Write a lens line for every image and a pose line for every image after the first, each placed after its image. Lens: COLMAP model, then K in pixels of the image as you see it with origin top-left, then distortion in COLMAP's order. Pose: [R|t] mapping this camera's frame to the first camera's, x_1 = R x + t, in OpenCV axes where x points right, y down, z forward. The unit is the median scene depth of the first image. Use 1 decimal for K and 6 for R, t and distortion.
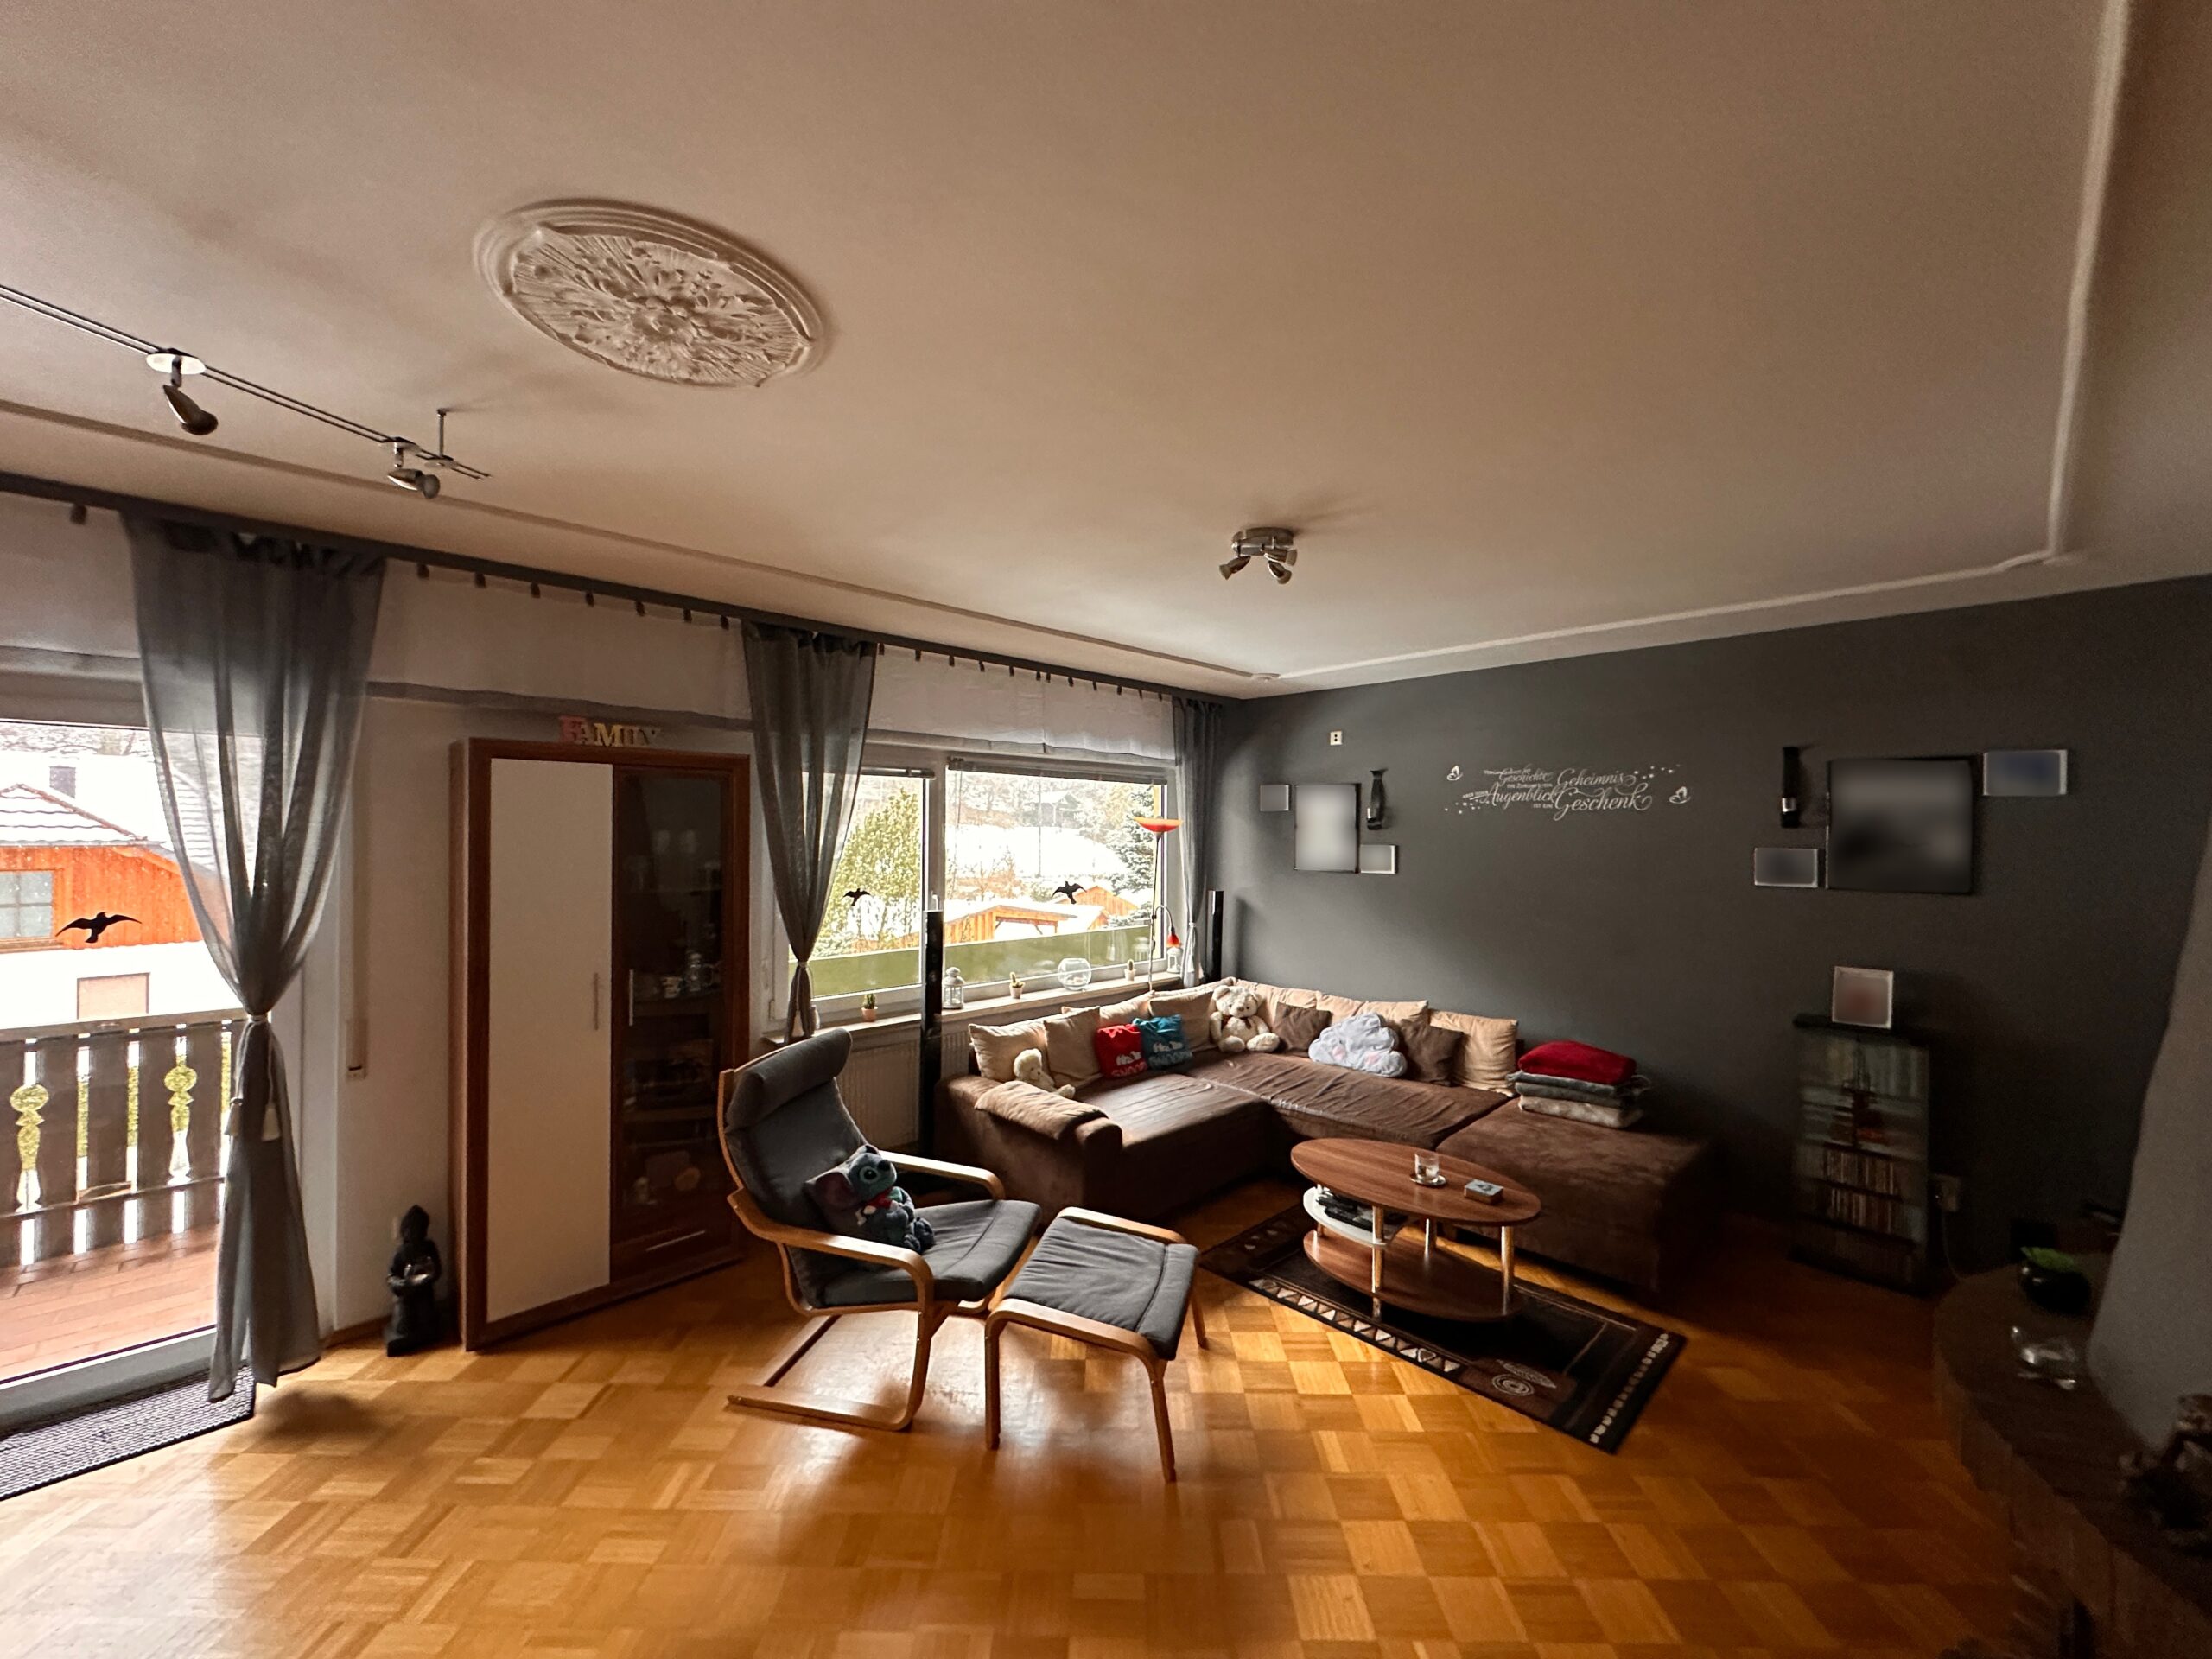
lens RADIAL K [[880.2, 0, 1106.0], [0, 880.2, 829.5], [0, 0, 1]] dist [-0.000674, 0.000759]
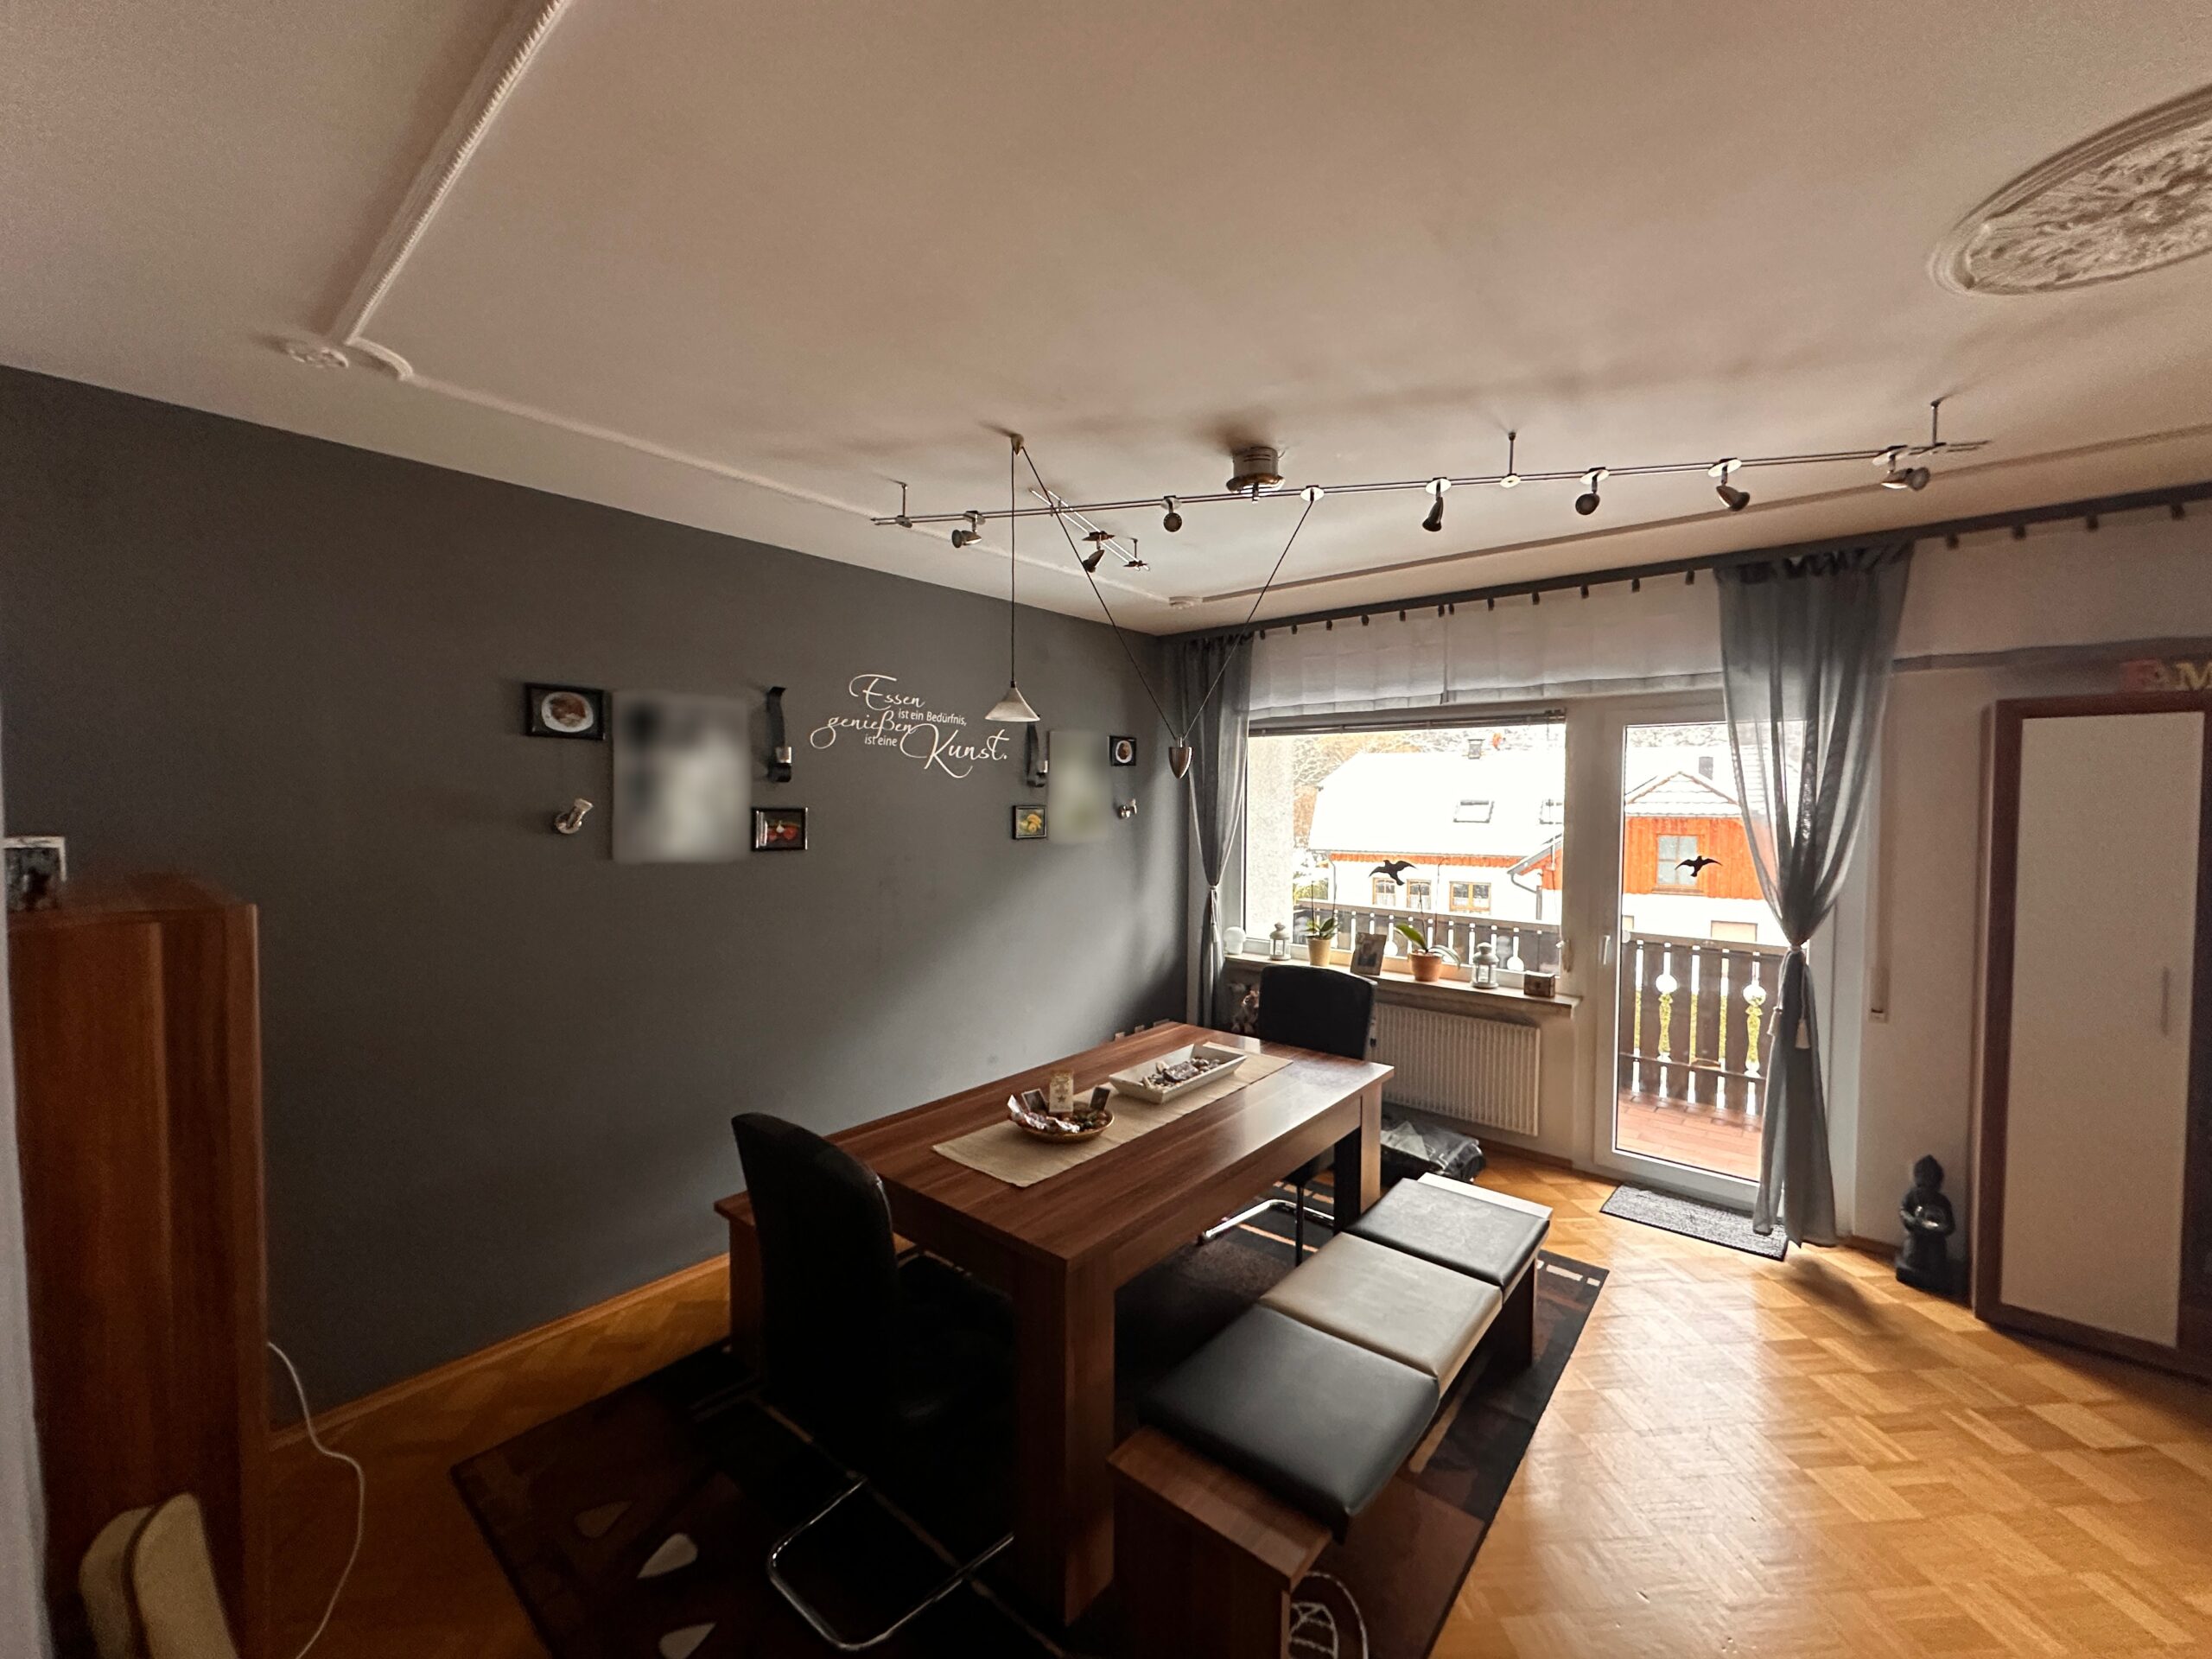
lens RADIAL K [[880.2, 0, 1106.0], [0, 880.2, 829.5], [0, 0, 1]] dist [-0.000674, 0.000759]
pose [[0.099932, 0.027391, -0.994617, 0.173892], [-0.001870, 0.999624, 0.027341, 0.016230], [0.994993, -0.000872, 0.099945, -0.091655]]
